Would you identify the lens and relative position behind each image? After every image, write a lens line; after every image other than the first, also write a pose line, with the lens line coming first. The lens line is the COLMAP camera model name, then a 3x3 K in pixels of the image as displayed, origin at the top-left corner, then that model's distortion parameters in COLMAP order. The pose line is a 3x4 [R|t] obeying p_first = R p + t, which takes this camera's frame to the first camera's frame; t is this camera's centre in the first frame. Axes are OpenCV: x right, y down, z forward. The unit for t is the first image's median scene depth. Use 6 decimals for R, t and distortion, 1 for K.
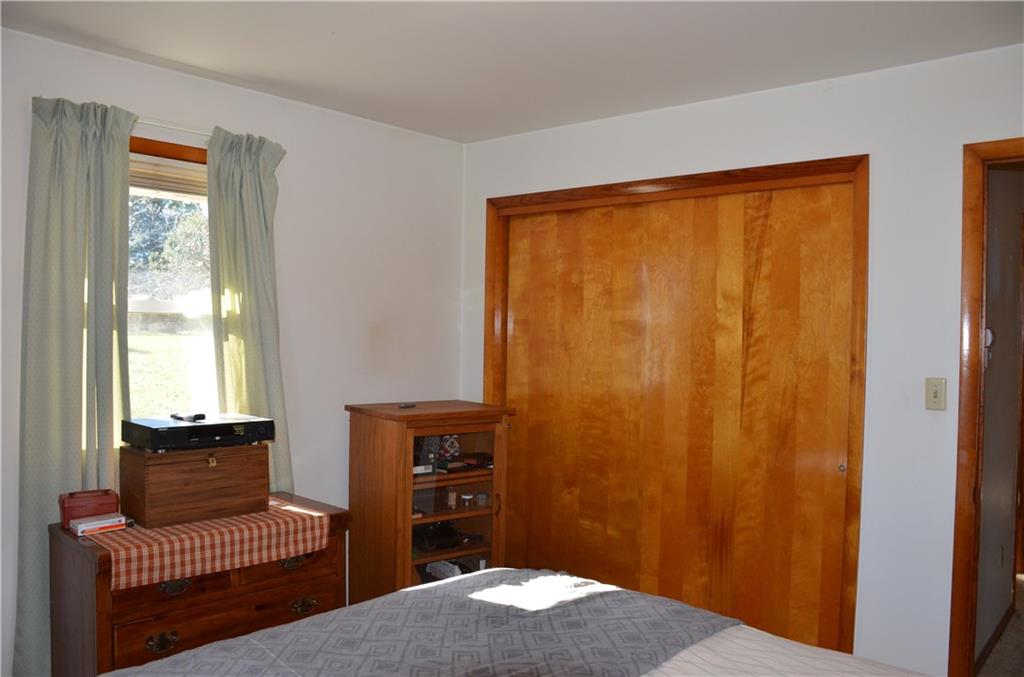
lens RADIAL K [[795.1, 0, 520.1], [0, 795.1, 341.9], [0, 0, 1]] dist [-0.151550, 0.110021]
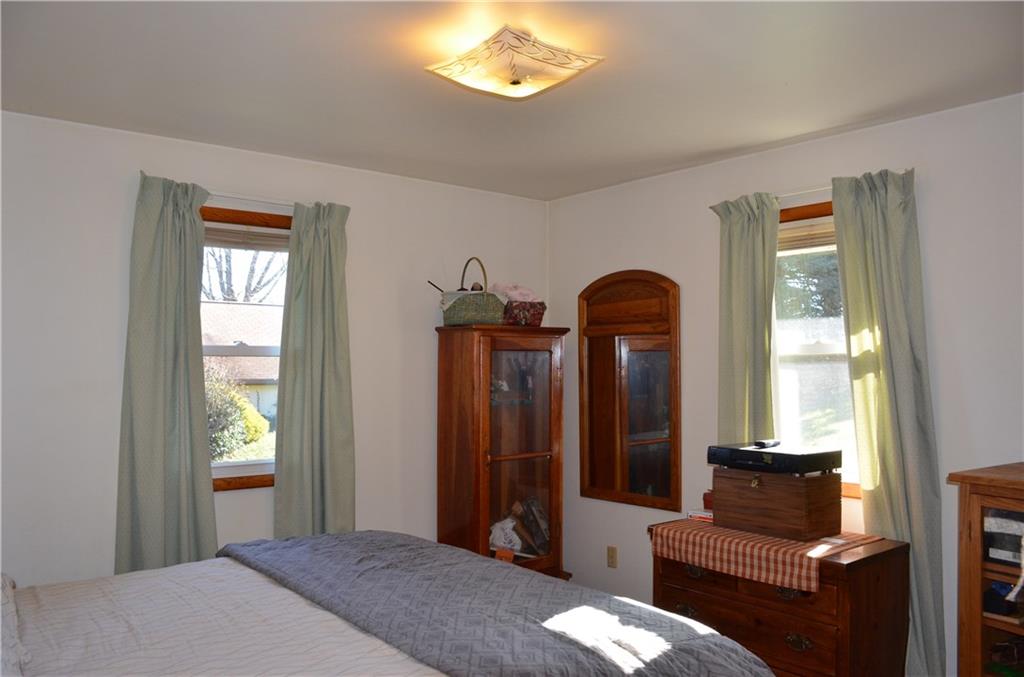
lens RADIAL K [[795.1, 0, 520.1], [0, 795.1, 341.9], [0, 0, 1]] dist [-0.151550, 0.110021]
pose [[-0.159234, -0.047354, -0.986105, 0.792690], [-0.015420, 0.998846, -0.045476, 0.003169], [0.987121, 0.007964, -0.159780, 0.816027]]
